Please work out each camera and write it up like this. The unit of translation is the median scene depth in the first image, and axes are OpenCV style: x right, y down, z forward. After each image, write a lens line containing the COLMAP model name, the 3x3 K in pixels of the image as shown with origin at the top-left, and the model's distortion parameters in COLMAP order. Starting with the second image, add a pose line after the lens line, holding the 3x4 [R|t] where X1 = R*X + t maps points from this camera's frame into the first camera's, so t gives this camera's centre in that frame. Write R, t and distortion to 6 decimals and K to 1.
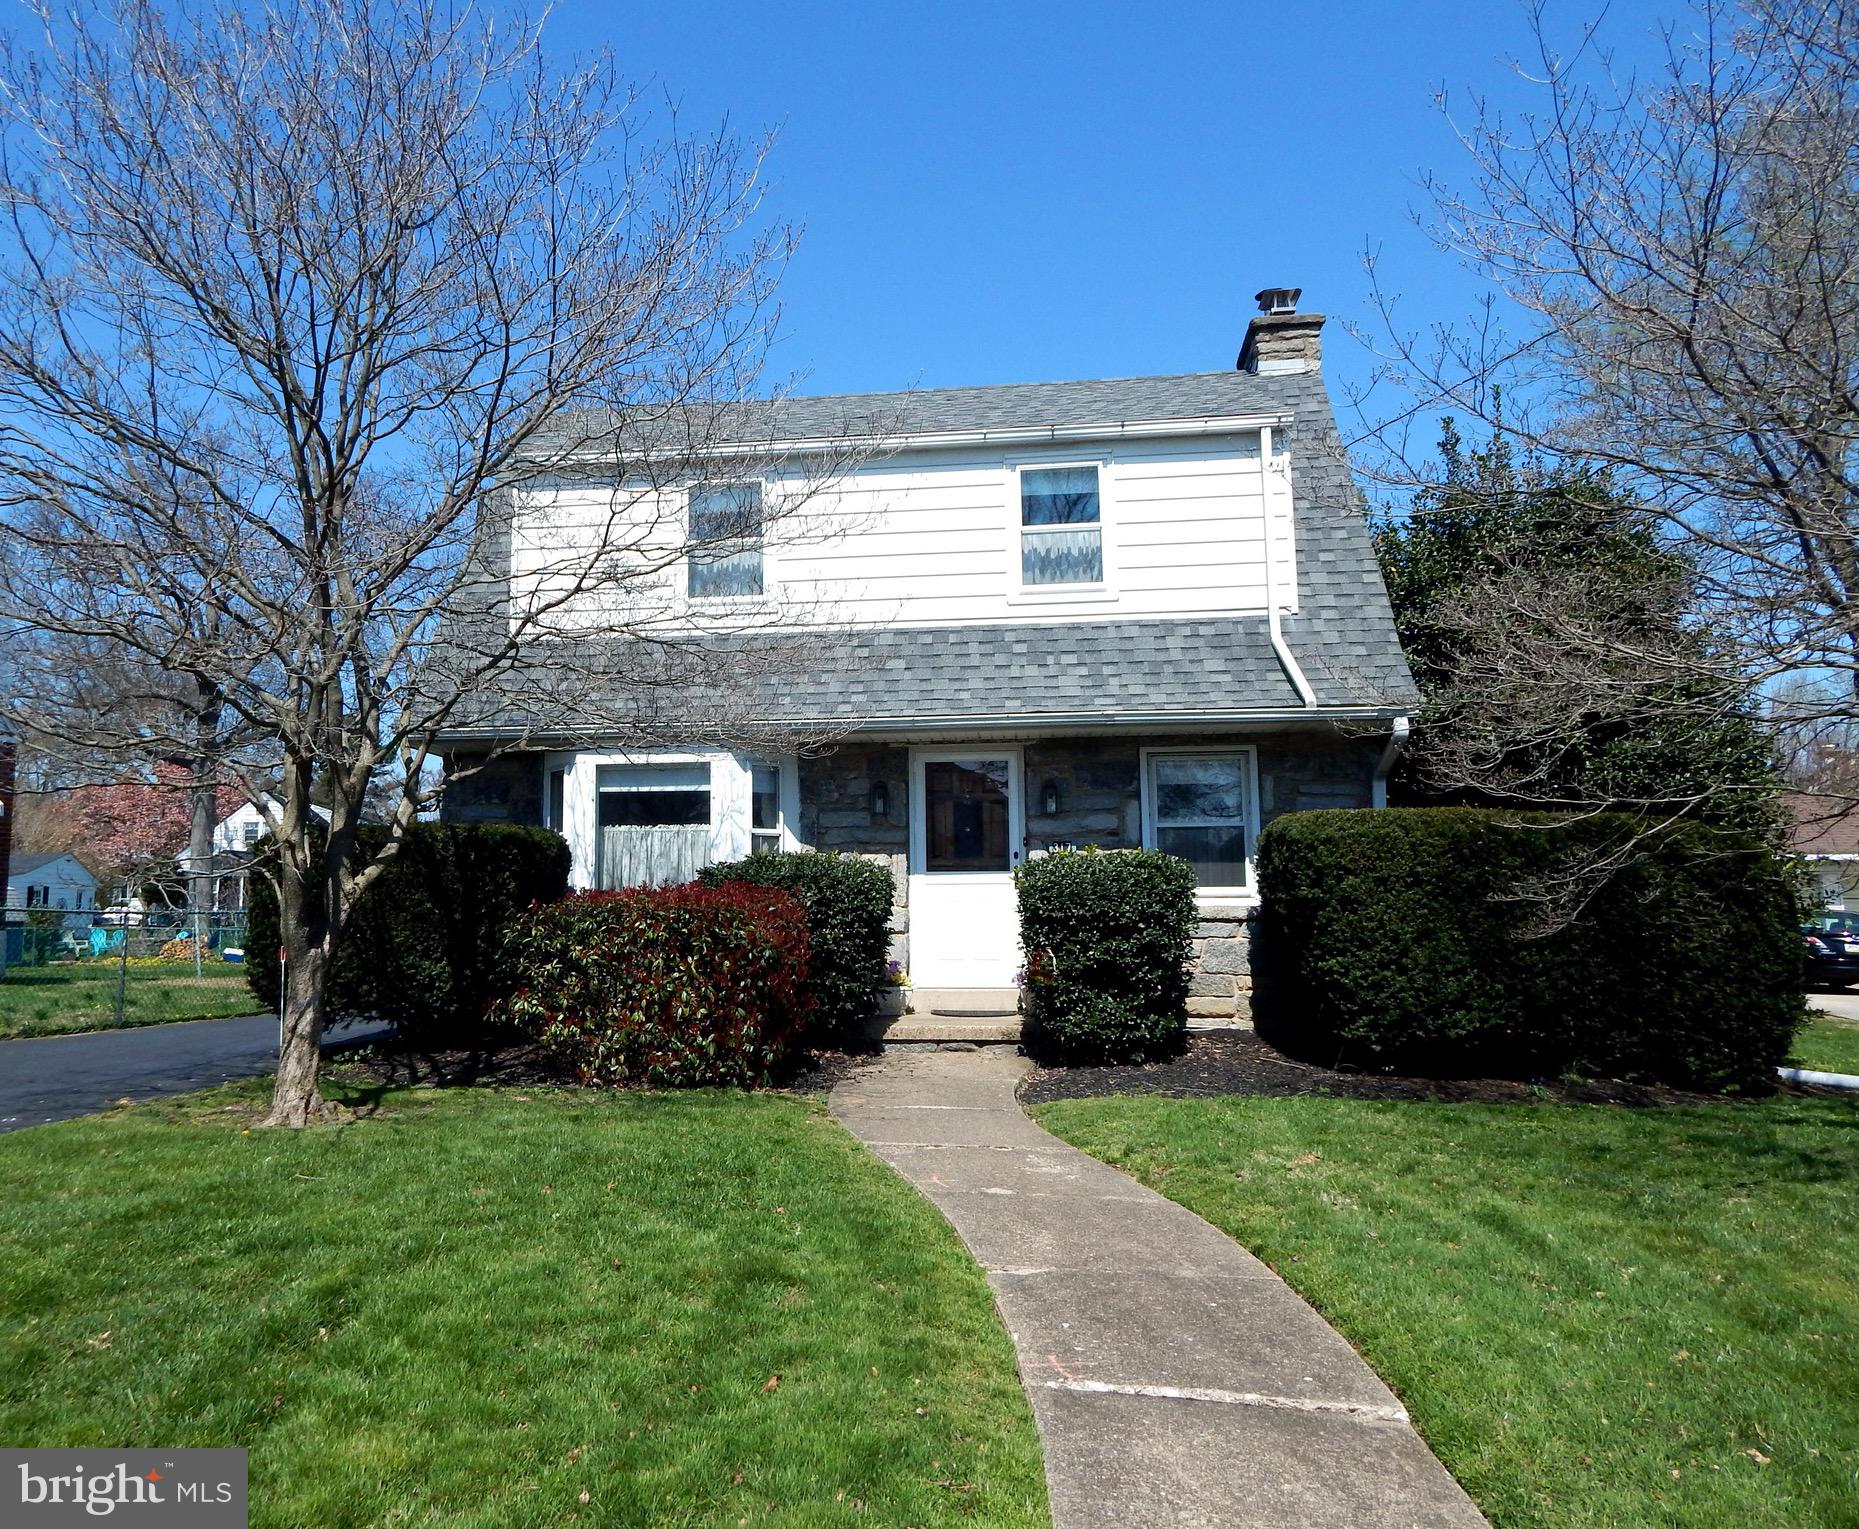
lens RADIAL K [[1331.7, 0, 847.8], [0, 1331.7, 753.7], [0, 0, 1]] dist [0.025293, -0.000565]
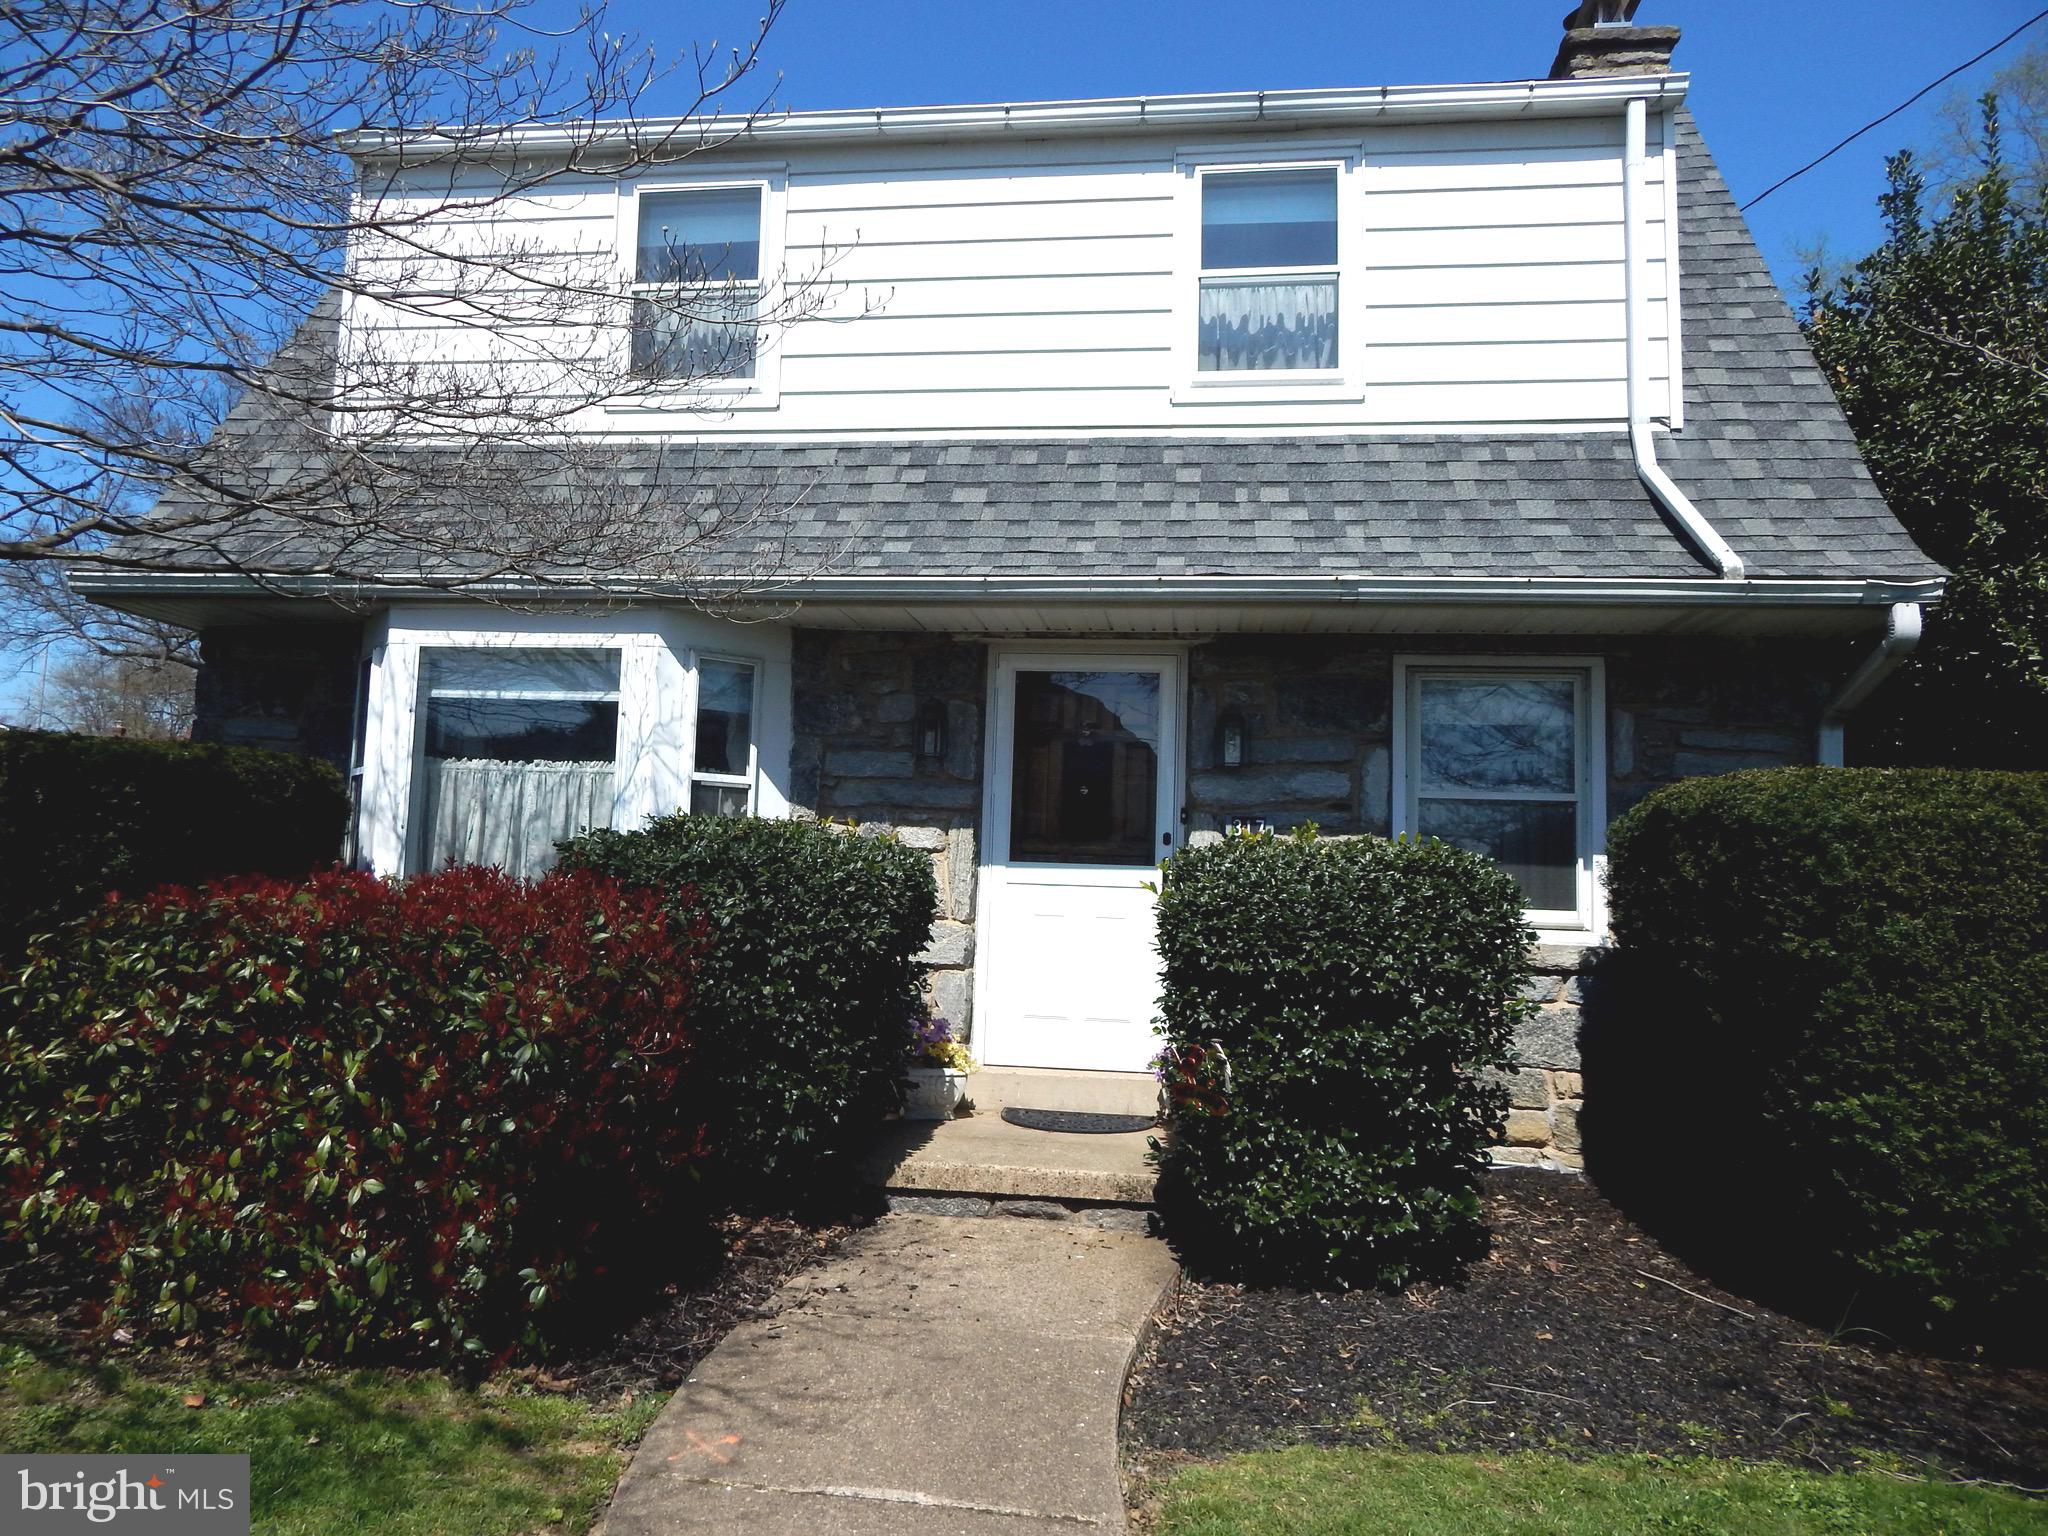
lens RADIAL K [[1346.6, 0, 1031.7], [0, 1346.6, 754.4], [0, 0, 1]] dist [0.001353, -0.005438]
pose [[0.999204, 0.039313, 0.006776, 0.065033], [-0.039421, 0.999085, 0.016617, 0.033794], [-0.006116, -0.016871, 0.999839, 0.437623]]
